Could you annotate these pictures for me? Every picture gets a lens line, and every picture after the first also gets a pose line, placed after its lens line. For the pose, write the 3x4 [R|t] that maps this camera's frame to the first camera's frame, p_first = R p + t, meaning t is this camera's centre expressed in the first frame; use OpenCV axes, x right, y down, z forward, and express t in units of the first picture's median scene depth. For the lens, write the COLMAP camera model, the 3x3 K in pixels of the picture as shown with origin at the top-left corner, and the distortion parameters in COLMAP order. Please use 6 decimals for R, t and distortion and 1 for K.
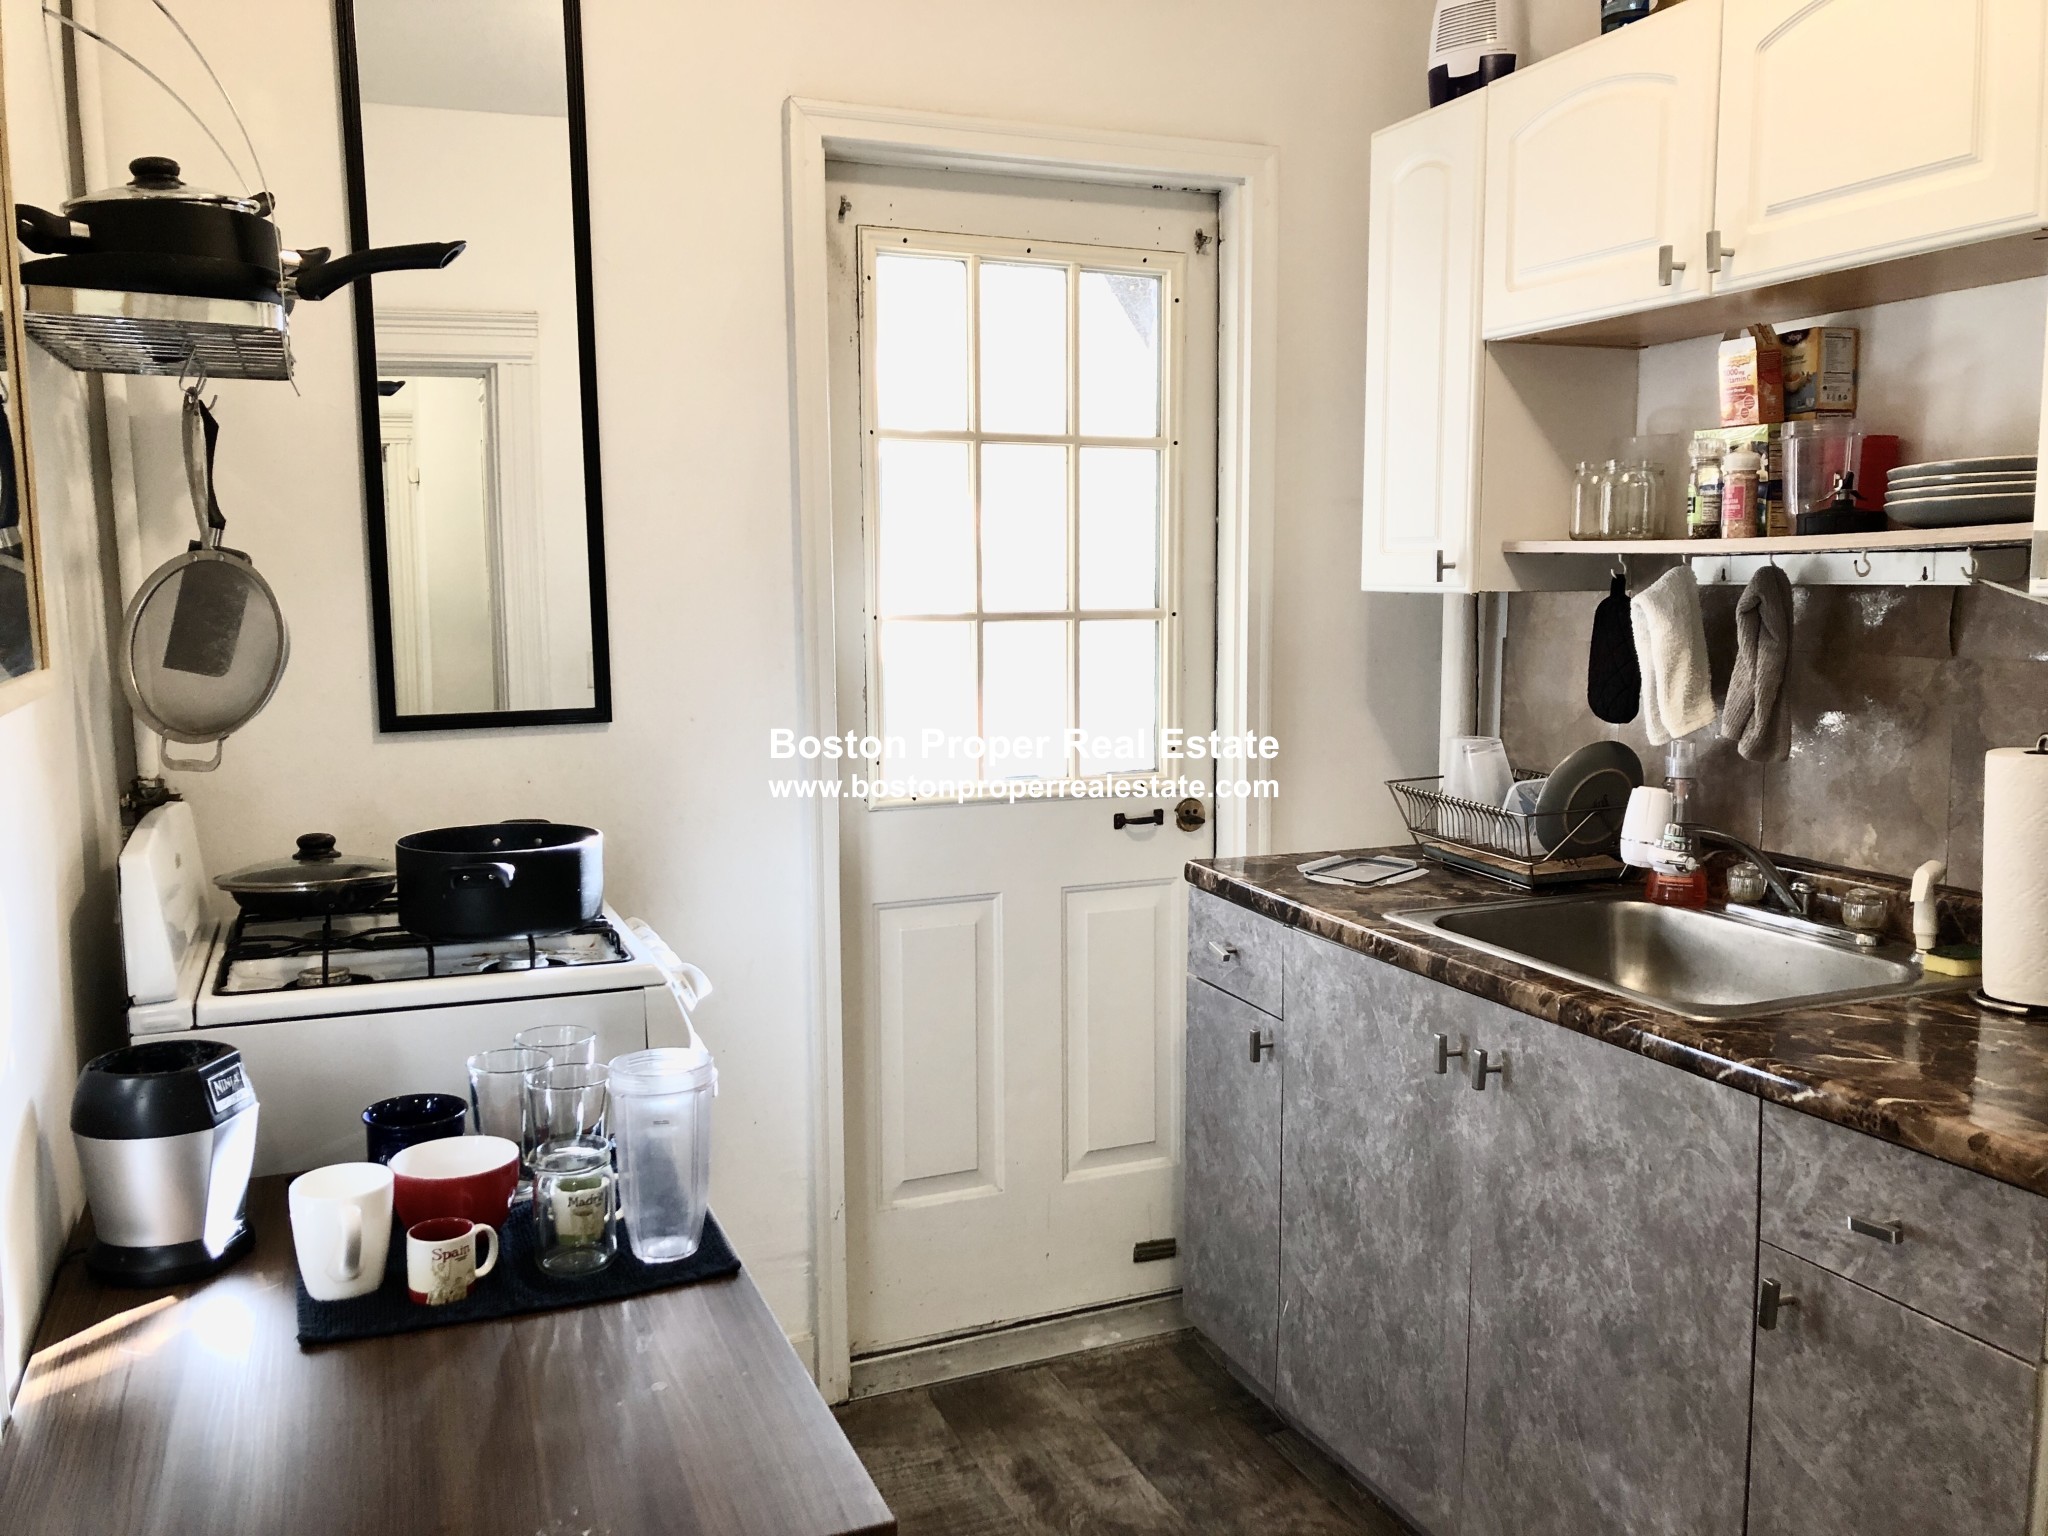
lens RADIAL K [[1640.4, 0, 1024.0], [0, 1640.4, 768.0], [0, 0, 1]] dist [0.097634, -0.184272]
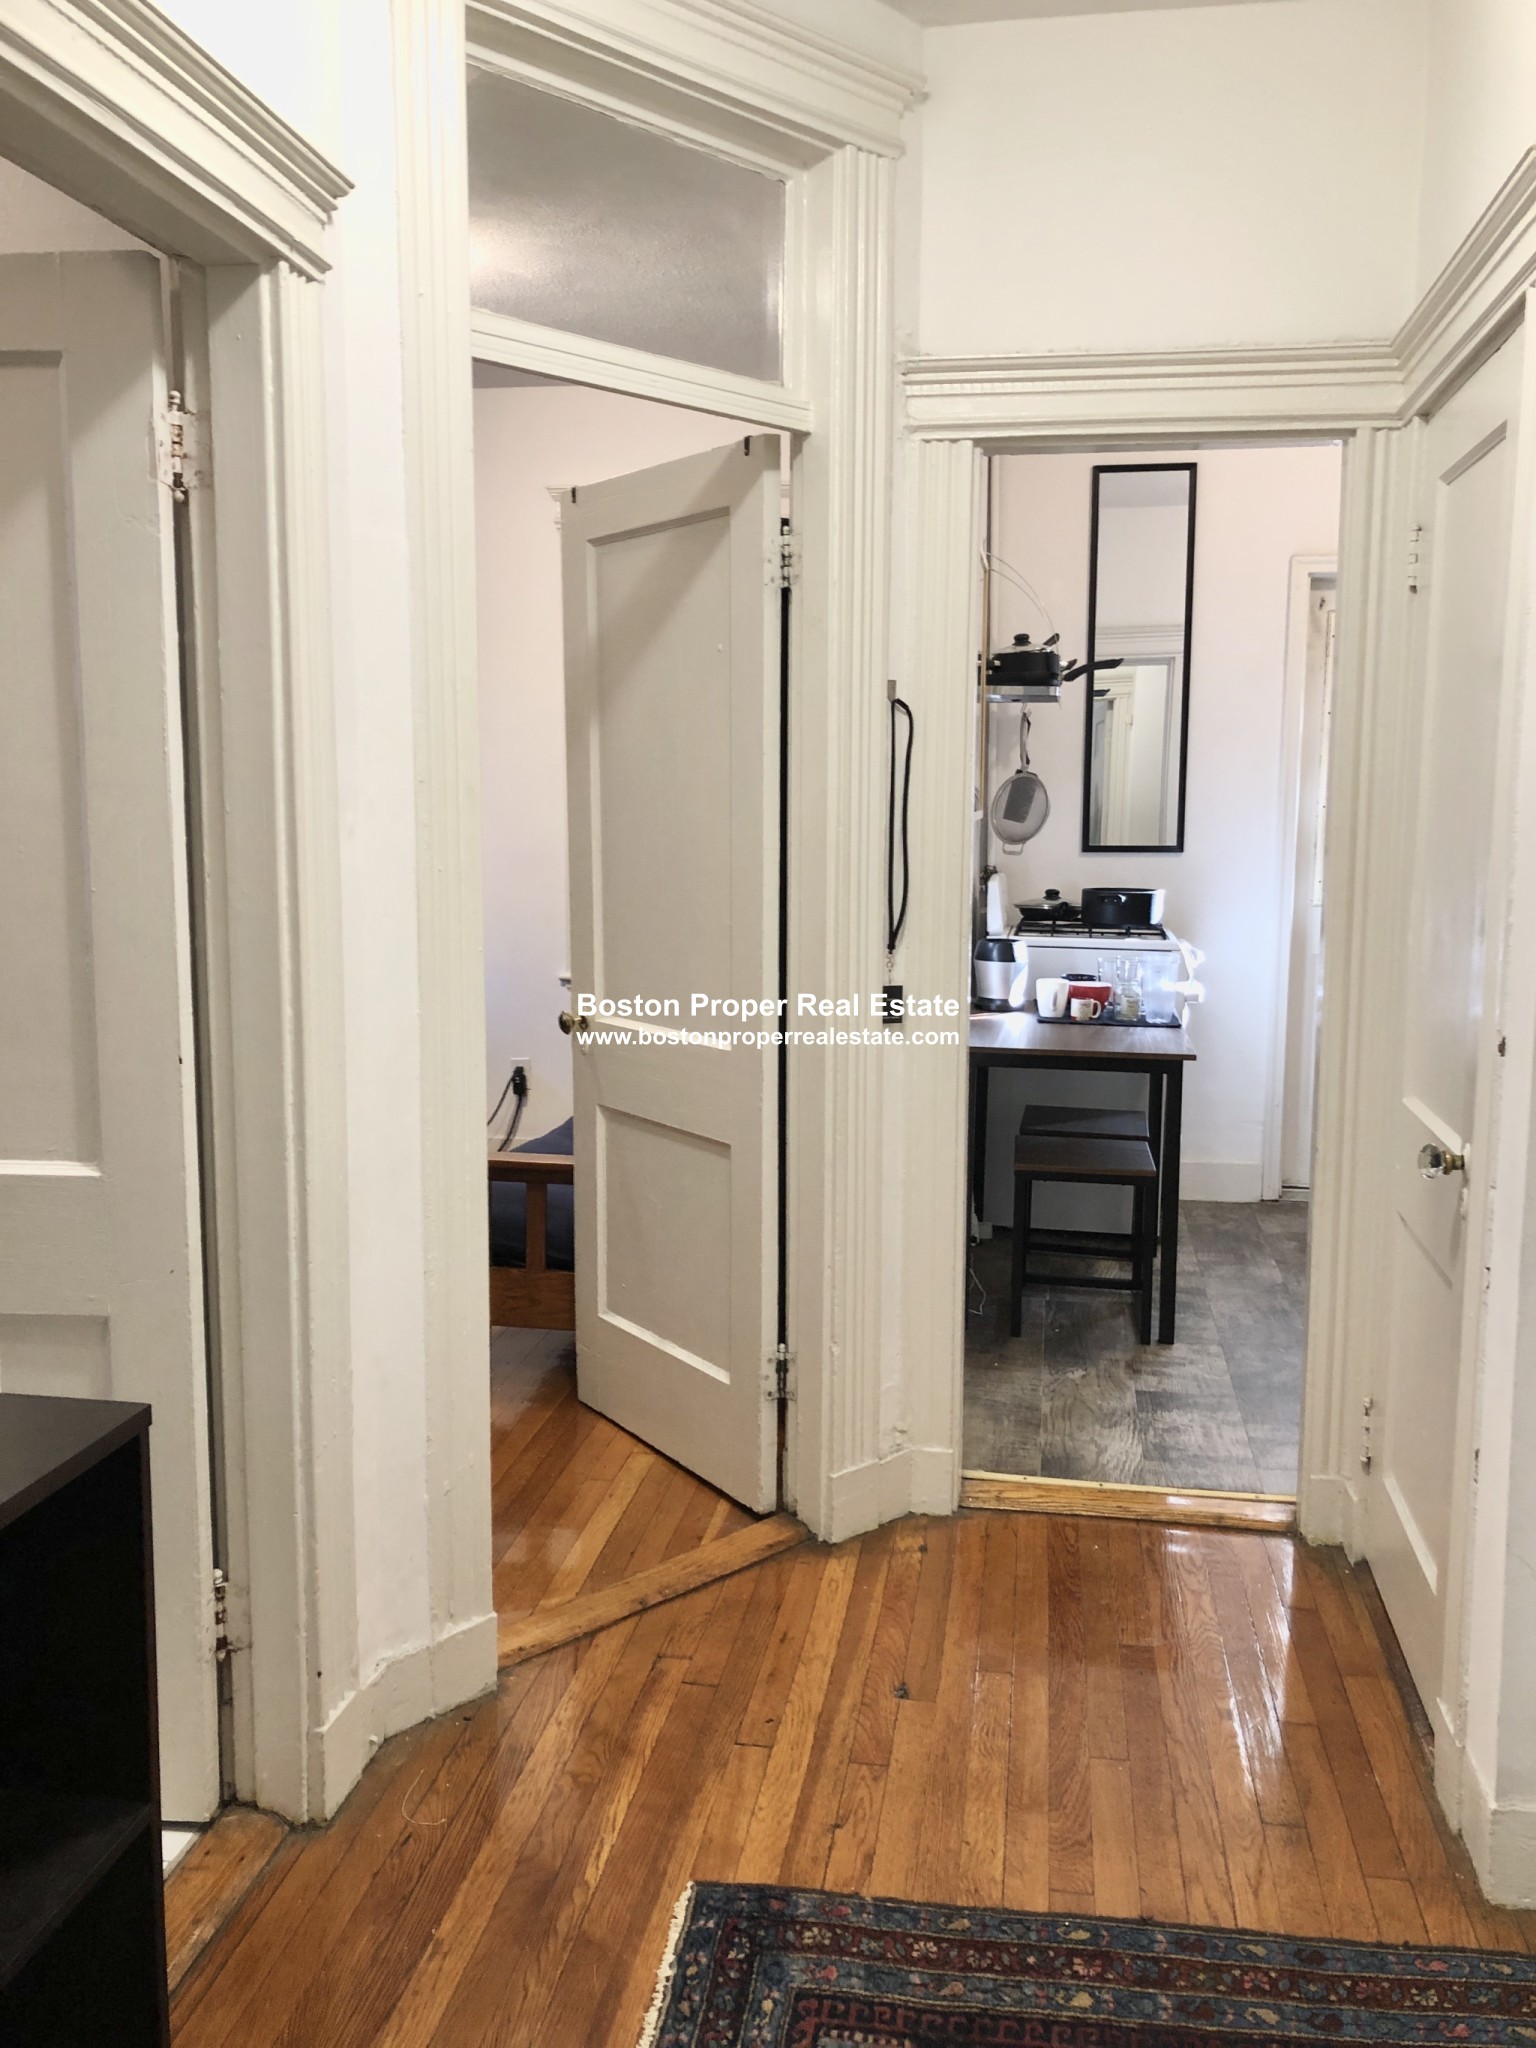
lens RADIAL K [[1640.4, 0, 768.0], [0, 1640.4, 1024.0], [0, 0, 1]] dist [0.097634, -0.184272]
pose [[0.840016, 0.088284, -0.535331, 0.584488], [-0.077069, 0.996083, 0.043337, 0.179169], [0.537060, 0.004853, 0.843530, -1.382627]]
